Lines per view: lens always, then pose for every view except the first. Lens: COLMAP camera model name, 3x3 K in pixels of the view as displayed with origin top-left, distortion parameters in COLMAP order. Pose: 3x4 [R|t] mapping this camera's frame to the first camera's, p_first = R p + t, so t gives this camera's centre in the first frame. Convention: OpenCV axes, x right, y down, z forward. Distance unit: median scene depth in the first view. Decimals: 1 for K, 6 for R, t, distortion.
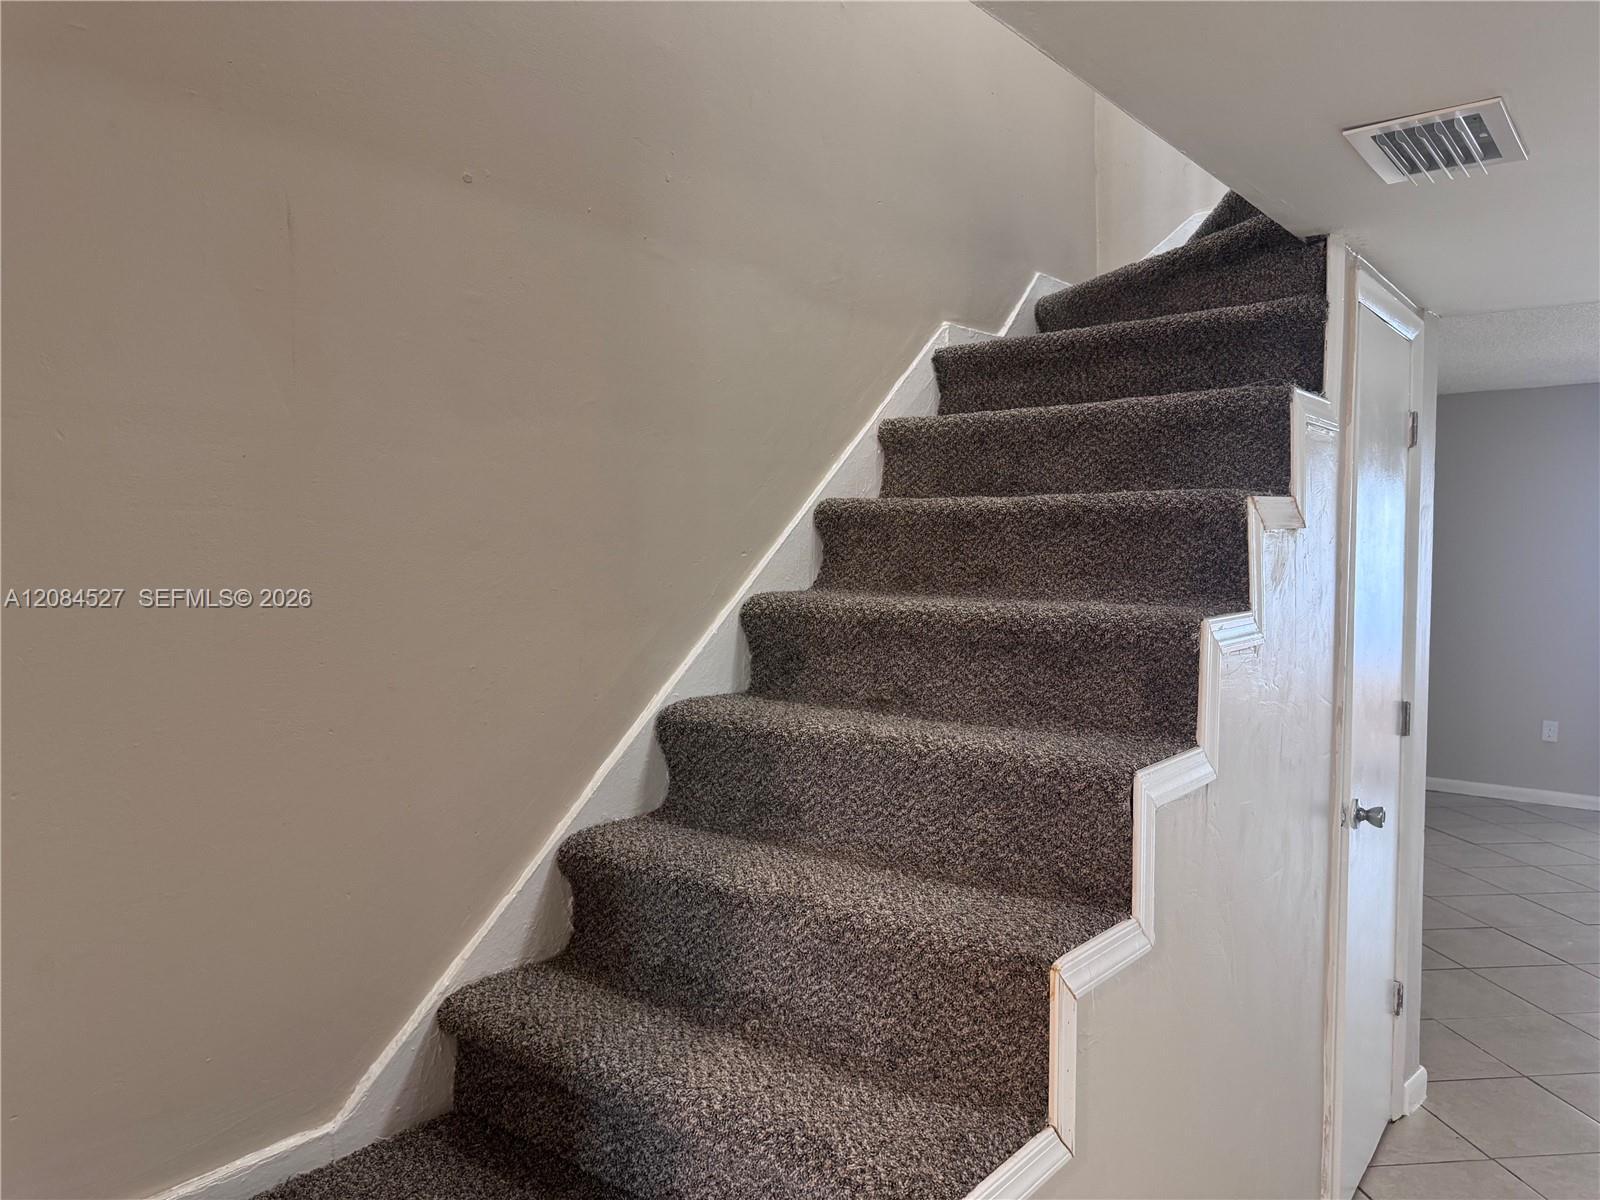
lens RADIAL K [[1136.3, 0, 811.9], [0, 1136.3, 599.7], [0, 0, 1]] dist [0.010371, -0.020929]
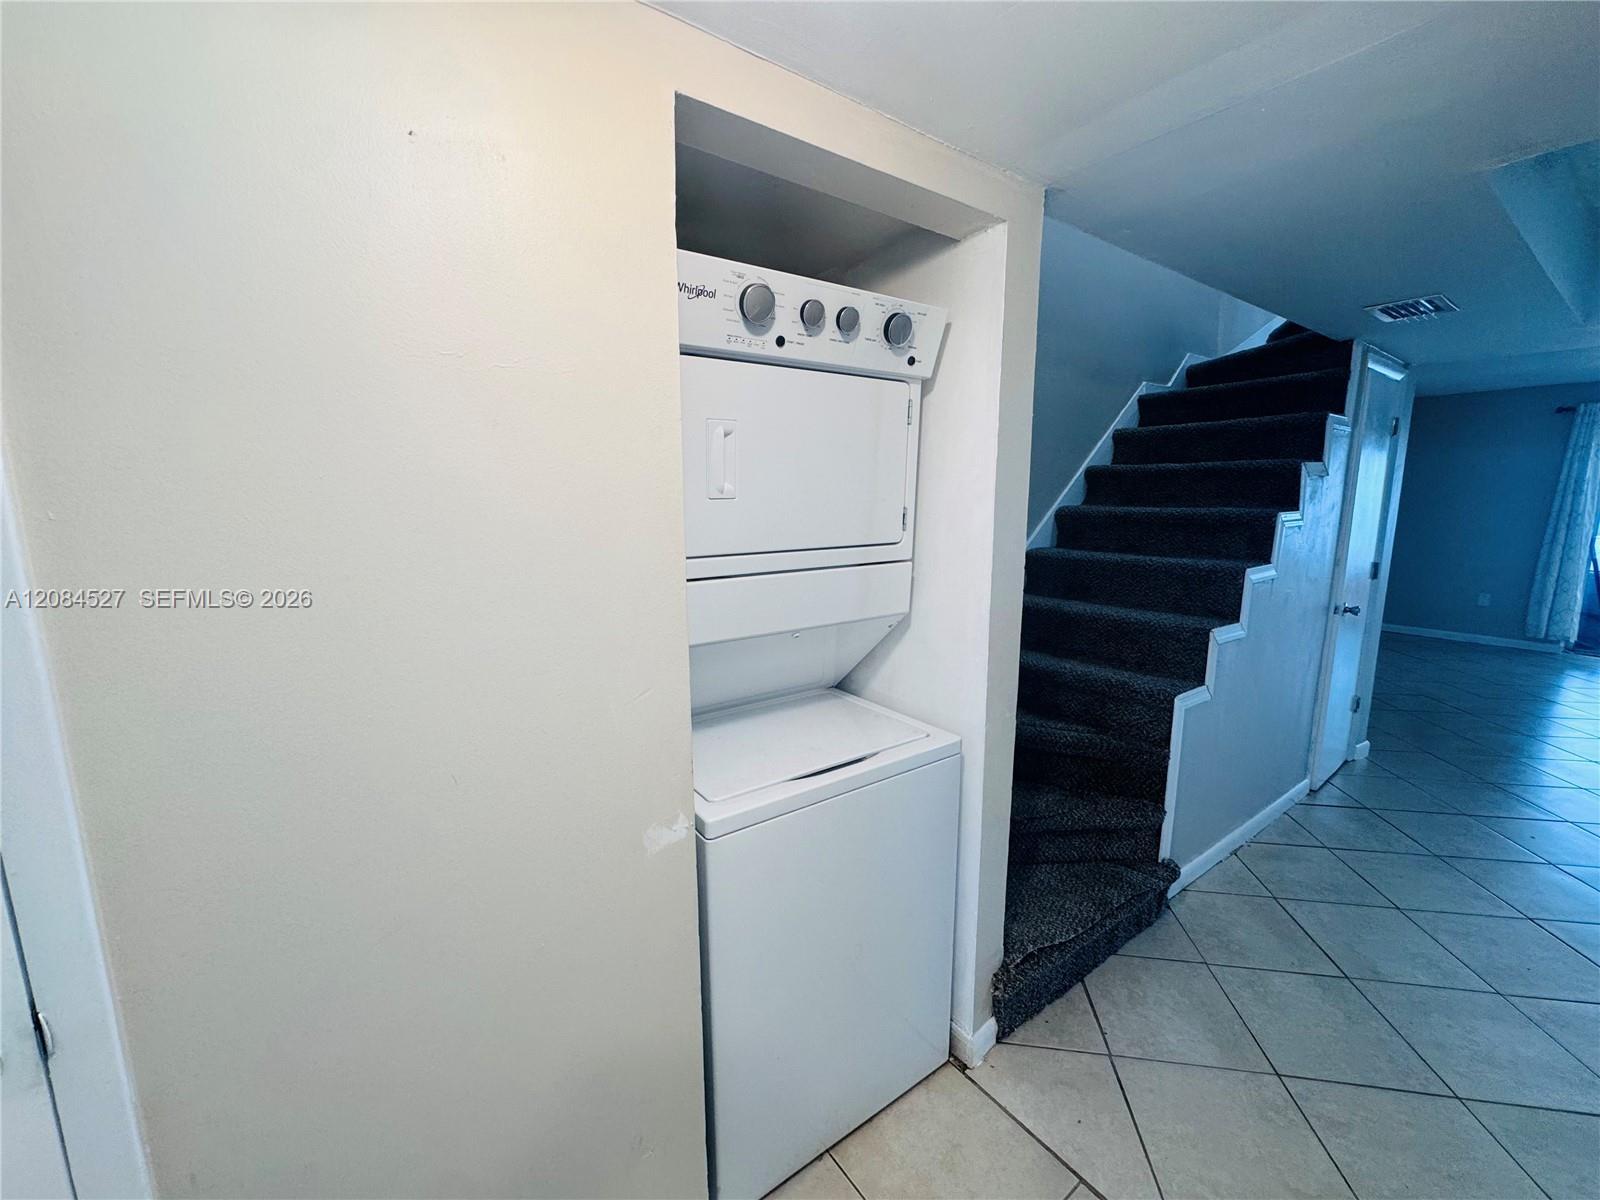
lens RADIAL K [[645.2, 0, 800.0], [0, 645.2, 600.0], [0, 0, 1]] dist [-0.010912, -0.000139]
pose [[0.963427, 0.037513, -0.265334, -0.221052], [-0.006336, 0.993065, 0.117395, 0.037563], [0.267898, -0.111420, 0.956983, -0.501964]]
